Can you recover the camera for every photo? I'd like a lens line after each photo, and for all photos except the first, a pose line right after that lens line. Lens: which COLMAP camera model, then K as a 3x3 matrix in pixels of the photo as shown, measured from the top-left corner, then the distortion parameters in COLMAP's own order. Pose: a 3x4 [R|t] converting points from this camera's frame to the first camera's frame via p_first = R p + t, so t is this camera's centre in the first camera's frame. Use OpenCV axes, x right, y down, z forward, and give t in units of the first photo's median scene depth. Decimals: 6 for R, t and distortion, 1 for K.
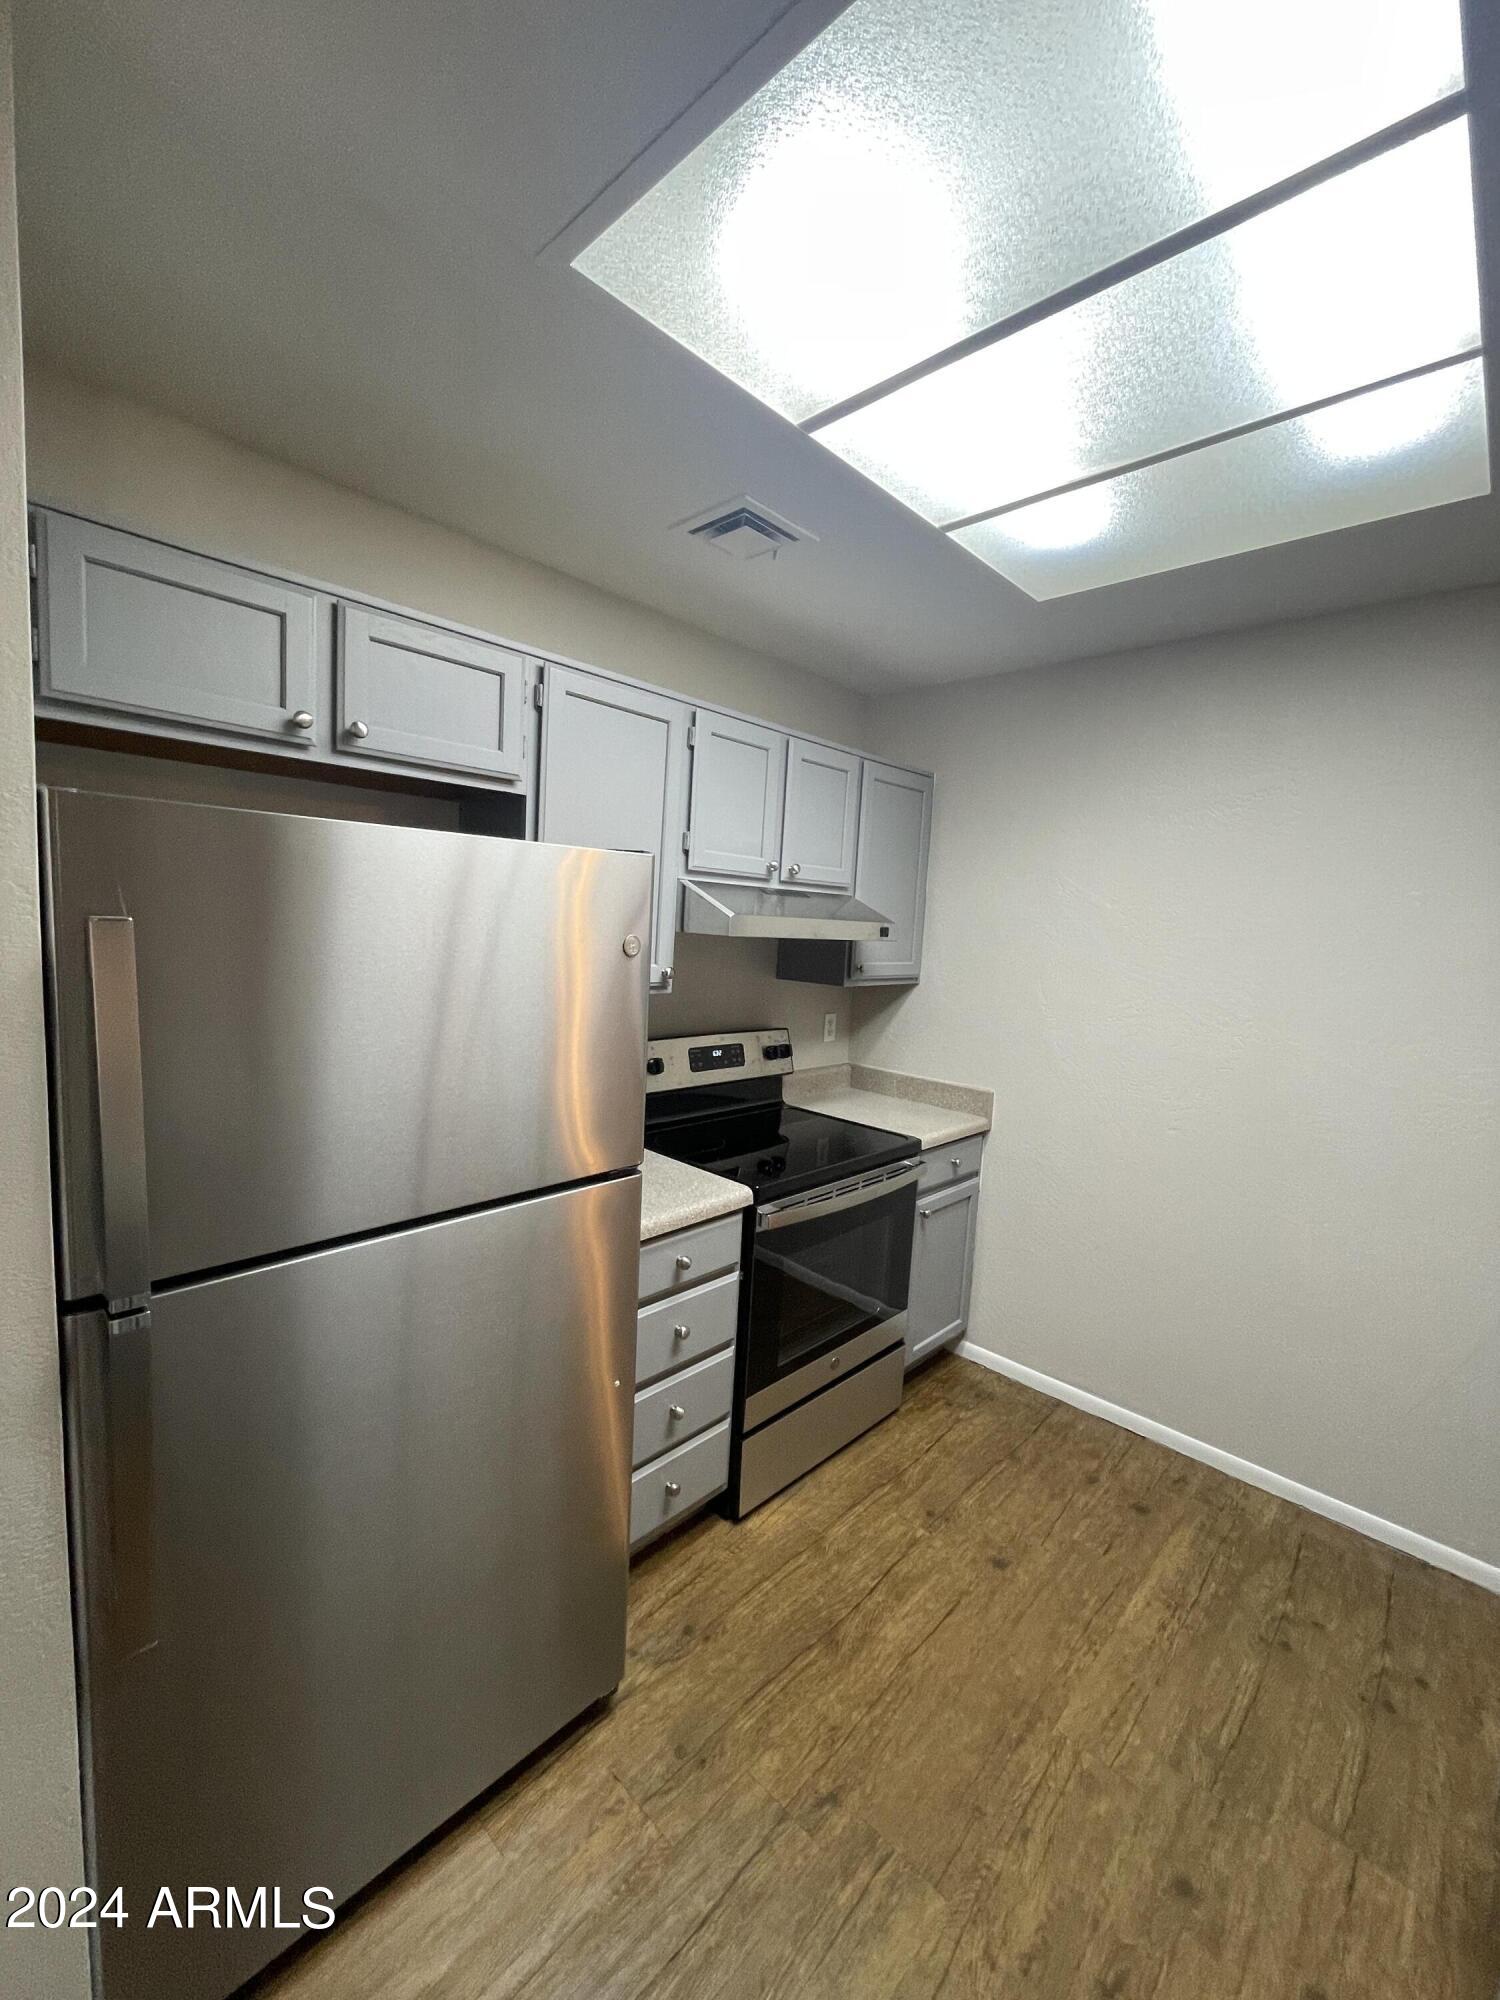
lens RADIAL K [[811.2, 0, 738.7], [0, 811.2, 998.7], [0, 0, 1]] dist [-0.000390, -0.000474]
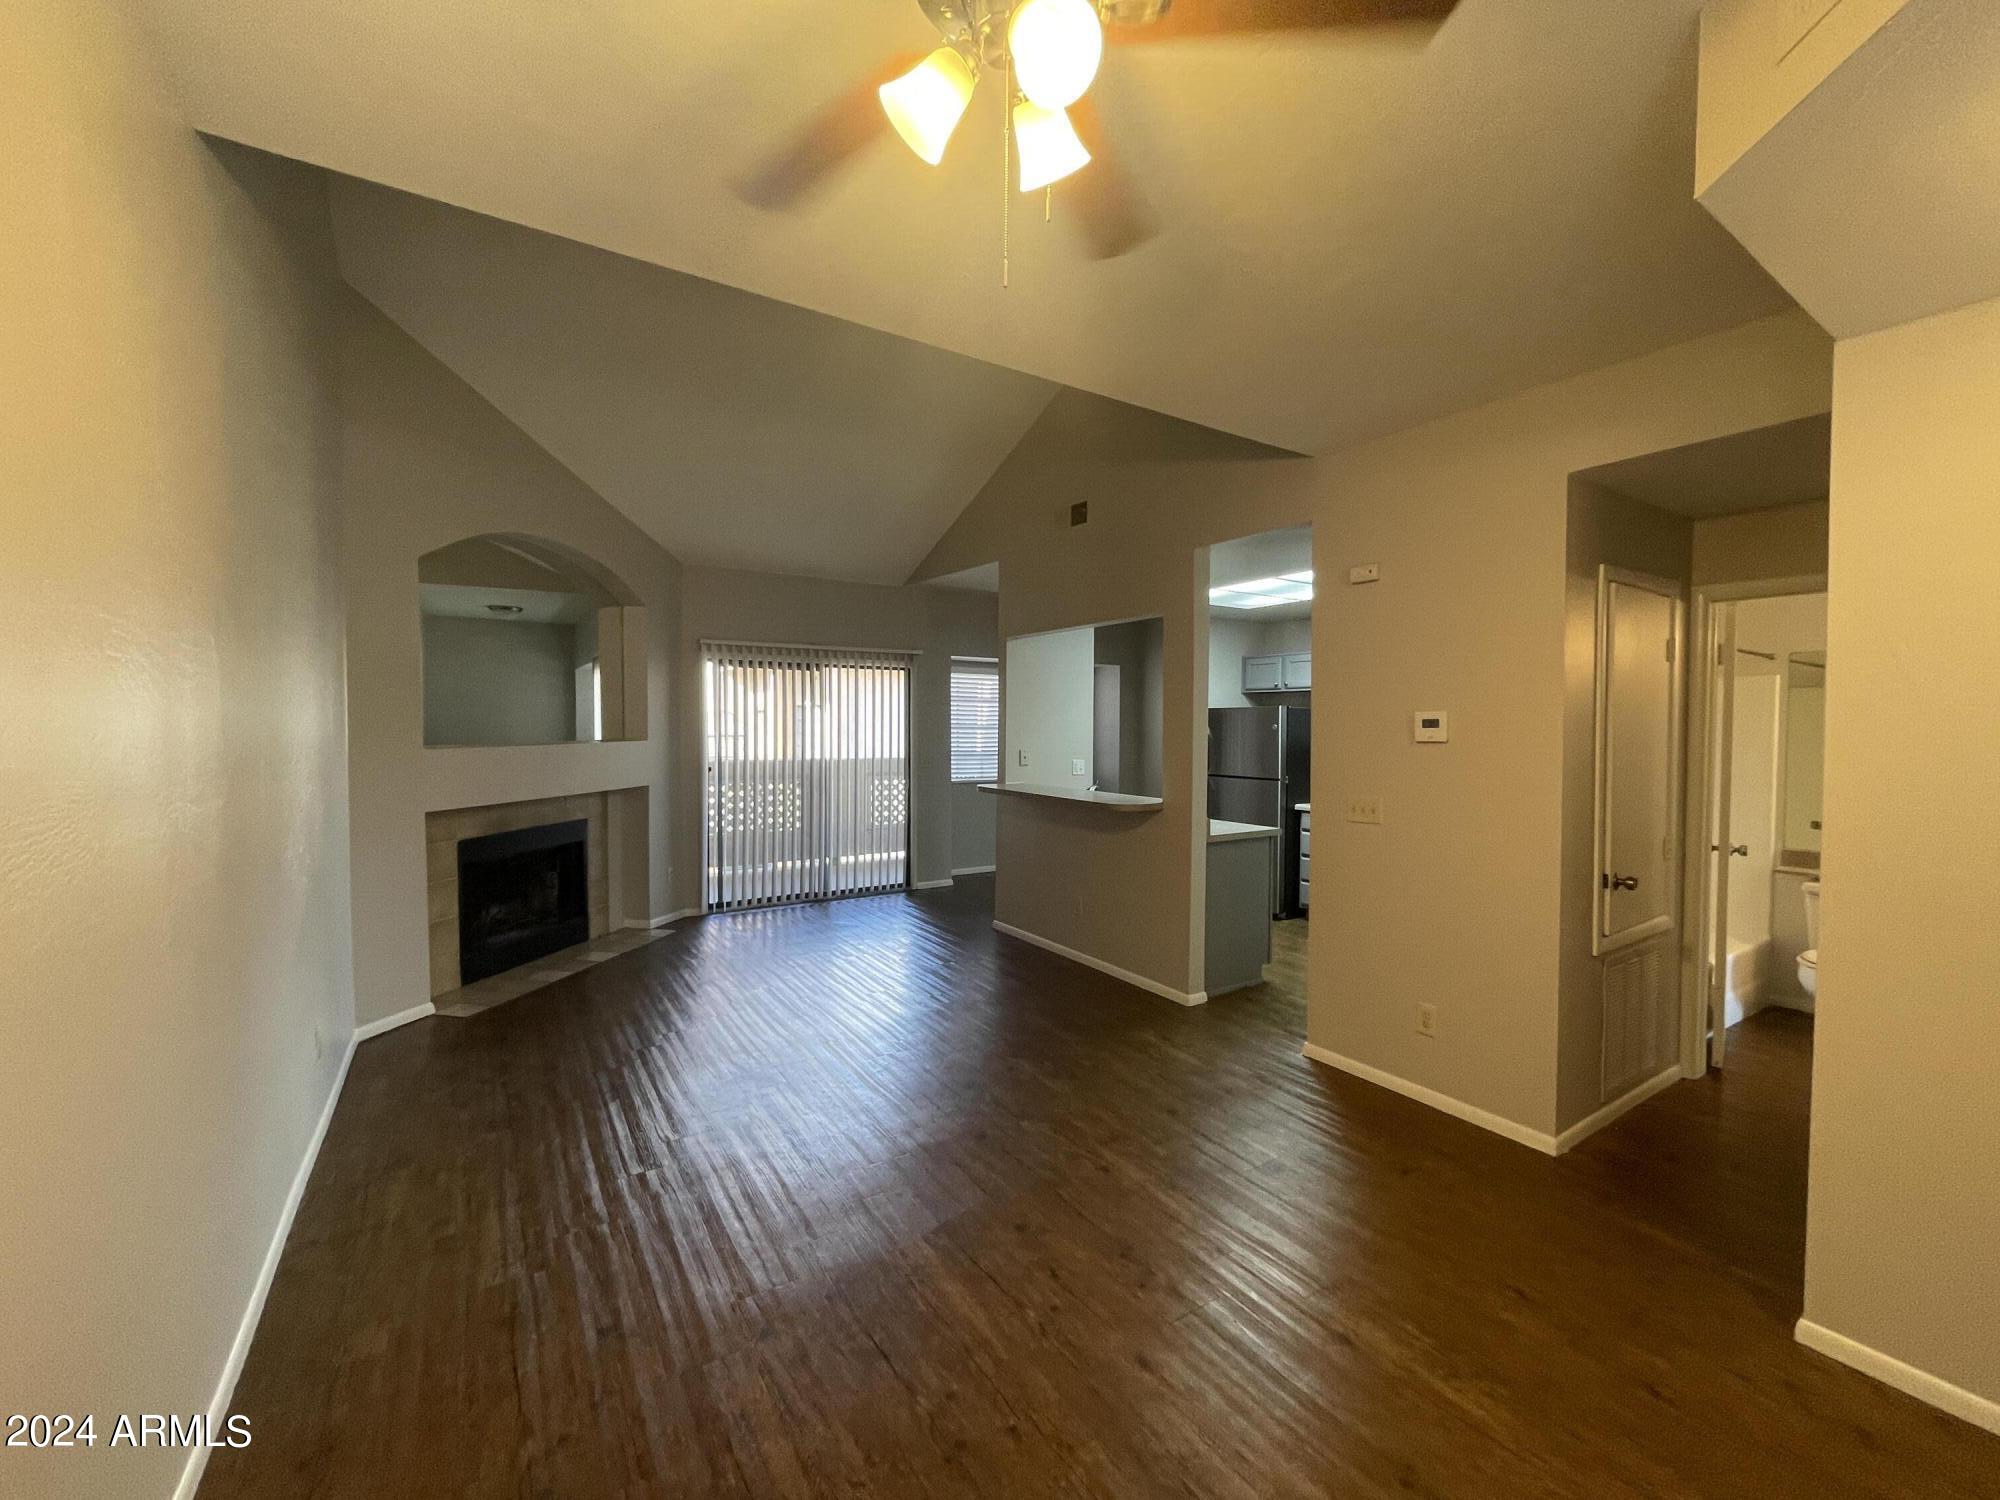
lens RADIAL K [[811.2, 0, 998.7], [0, 811.2, 746.6], [0, 0, 1]] dist [-0.000390, -0.000474]
pose [[-0.237336, -0.028195, -0.971018, 3.264033], [-0.122997, 0.992406, 0.001246, 0.159896], [0.963610, 0.119728, -0.239001, 0.440377]]
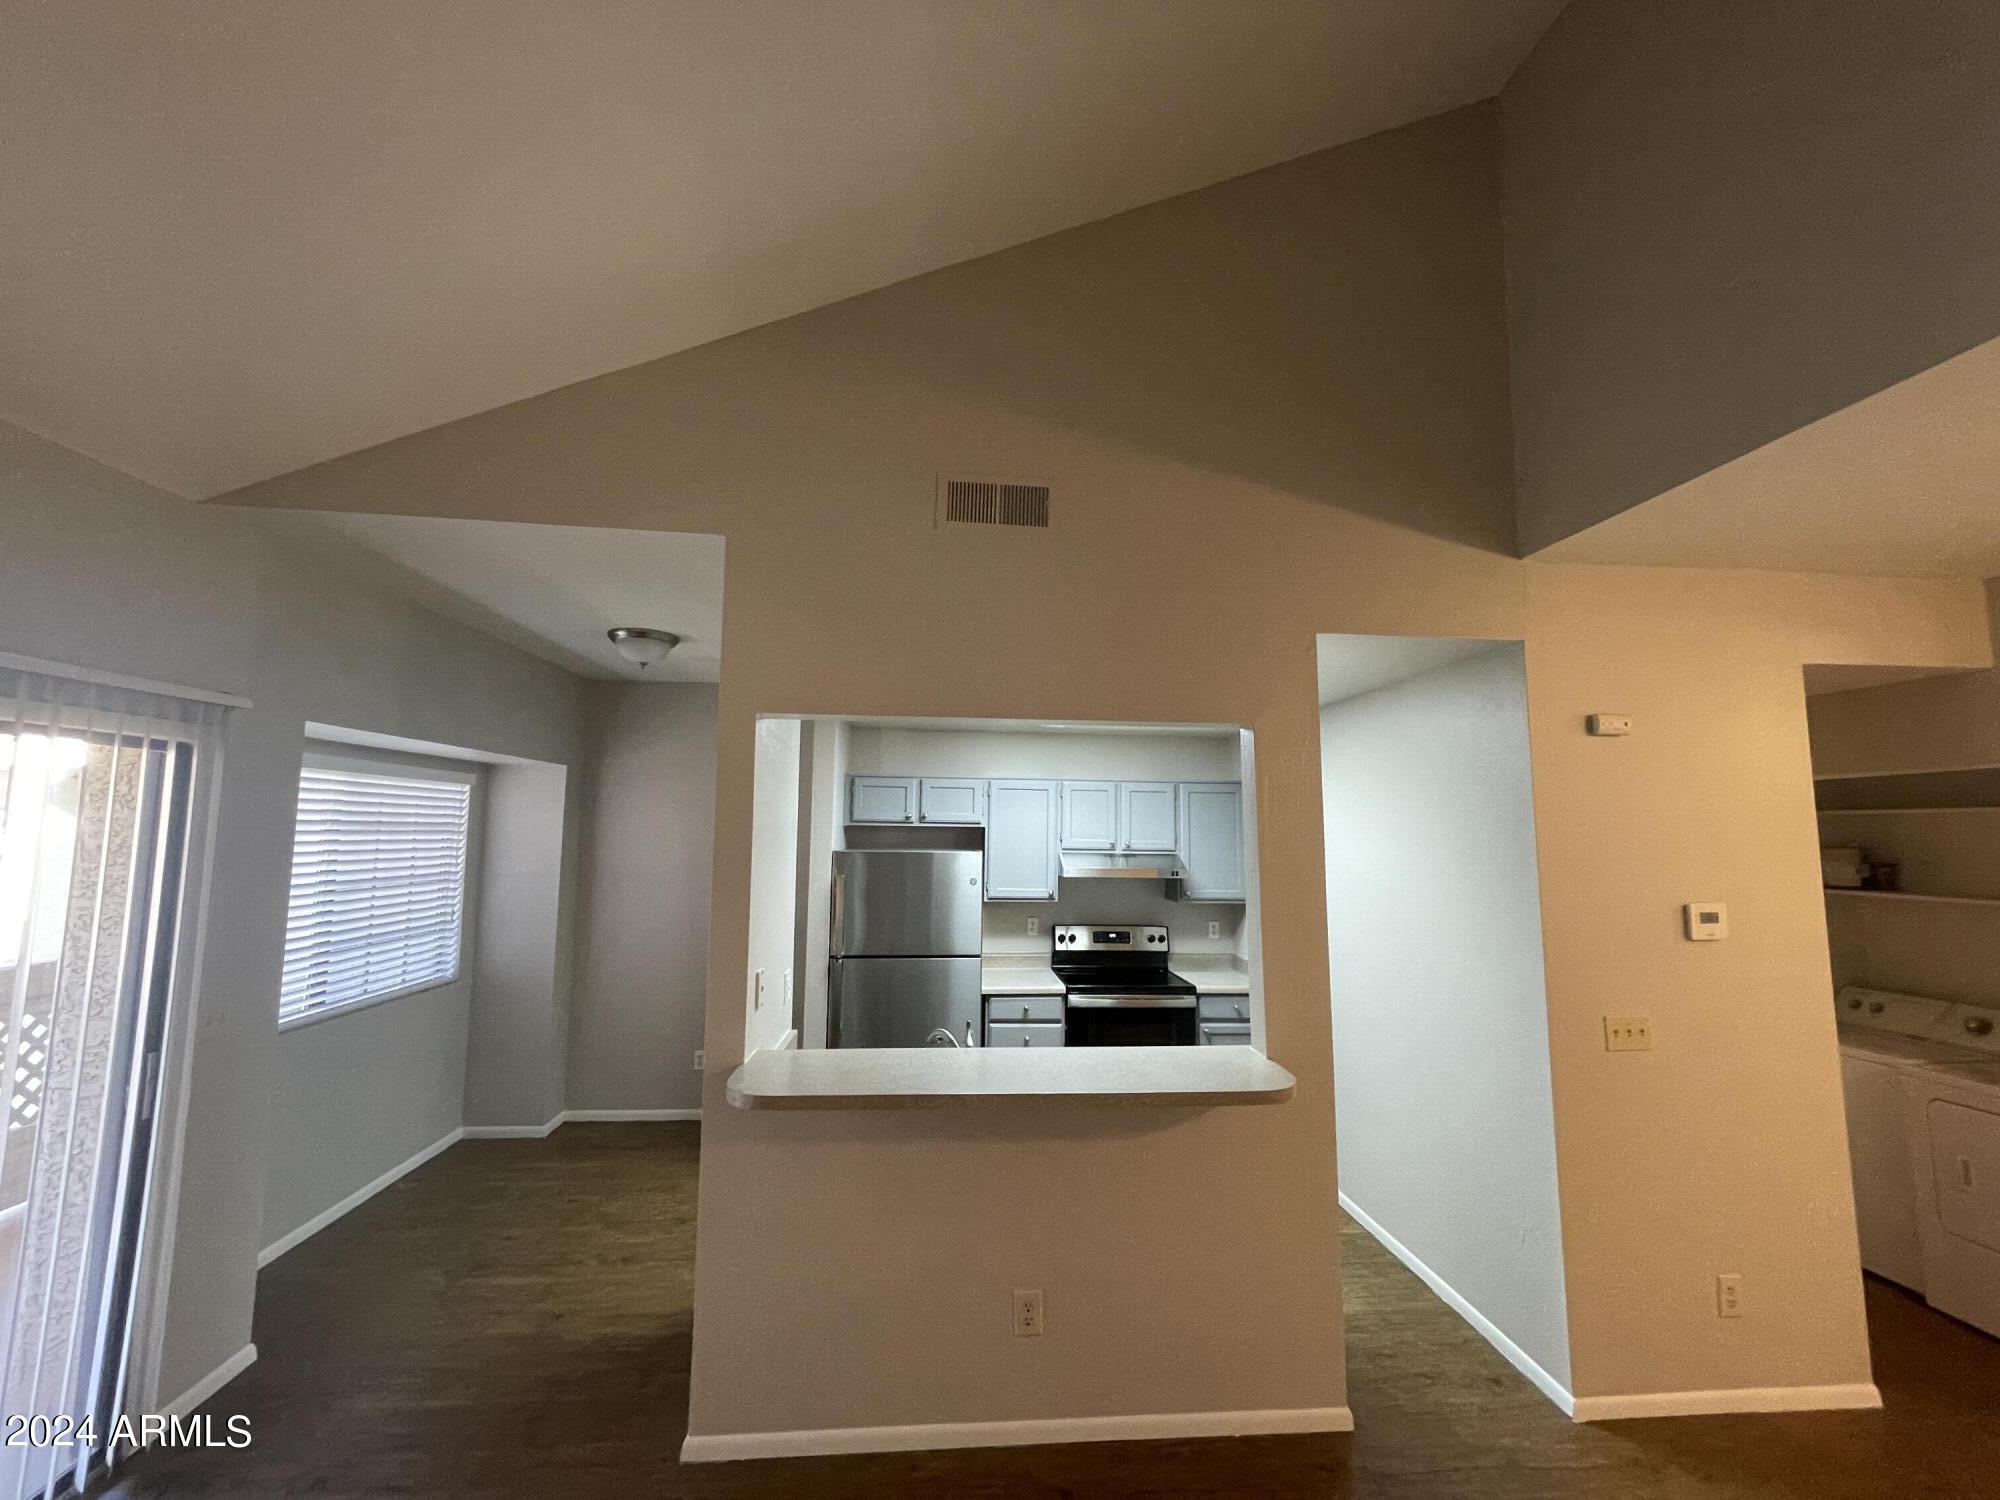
lens RADIAL K [[811.2, 0, 997.3], [0, 811.2, 743.7], [0, 0, 1]] dist [-0.000390, -0.000474]
pose [[0.752156, -0.111966, -0.649403, 1.469121], [-0.040538, 0.975732, -0.215182, 0.063466], [0.657737, 0.188175, 0.729364, -0.971766]]
